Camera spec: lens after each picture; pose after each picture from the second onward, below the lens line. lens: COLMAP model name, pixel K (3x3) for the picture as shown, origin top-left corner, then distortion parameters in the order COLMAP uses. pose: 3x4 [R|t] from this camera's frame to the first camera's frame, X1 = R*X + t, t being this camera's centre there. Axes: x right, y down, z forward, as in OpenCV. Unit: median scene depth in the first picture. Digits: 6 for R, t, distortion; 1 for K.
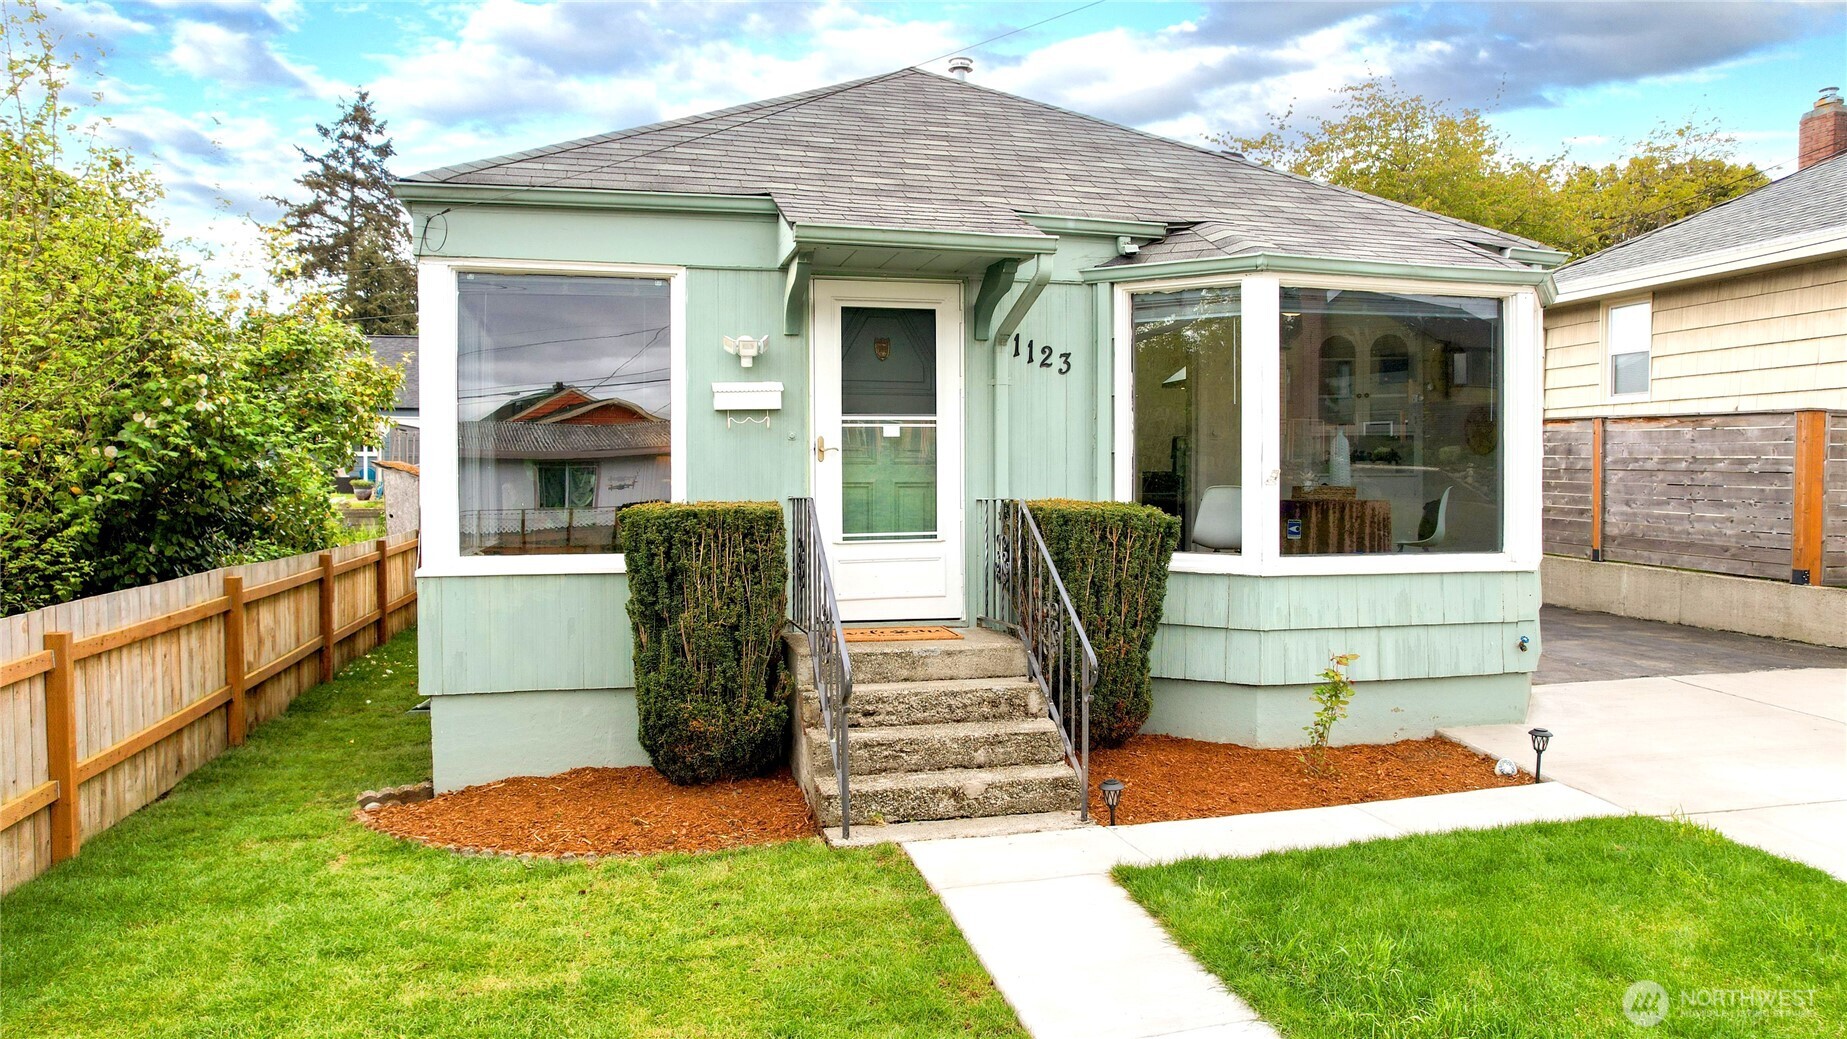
lens RADIAL K [[1188.8, 0, 923.5], [0, 1188.8, 519.5], [0, 0, 1]] dist [-0.086834, 0.084957]
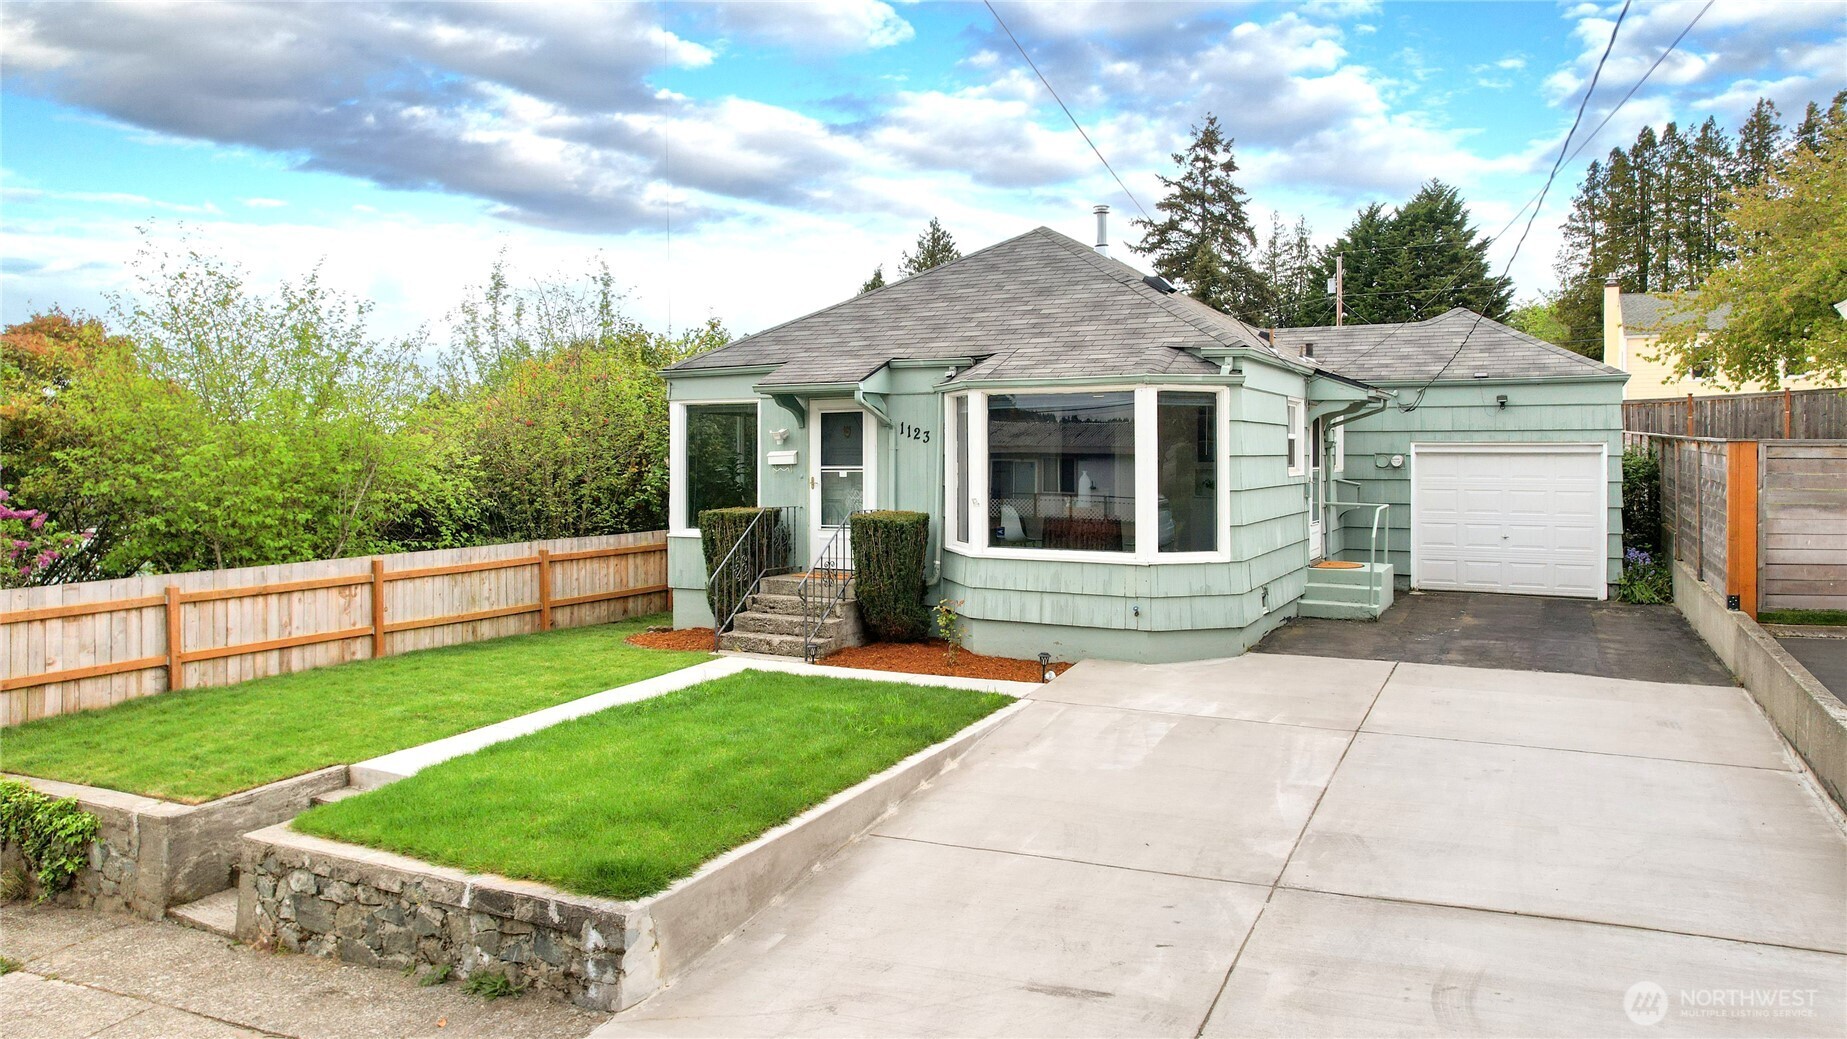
lens RADIAL K [[1173.9, 0, 925.5], [0, 1173.9, 469.1], [0, 0, 1]] dist [-0.002905, -0.000421]
pose [[0.740366, 0.005916, -0.672178, 1.346650], [-0.021438, 0.999660, -0.014814, -0.054526], [0.671862, 0.025378, 0.740242, -0.350442]]
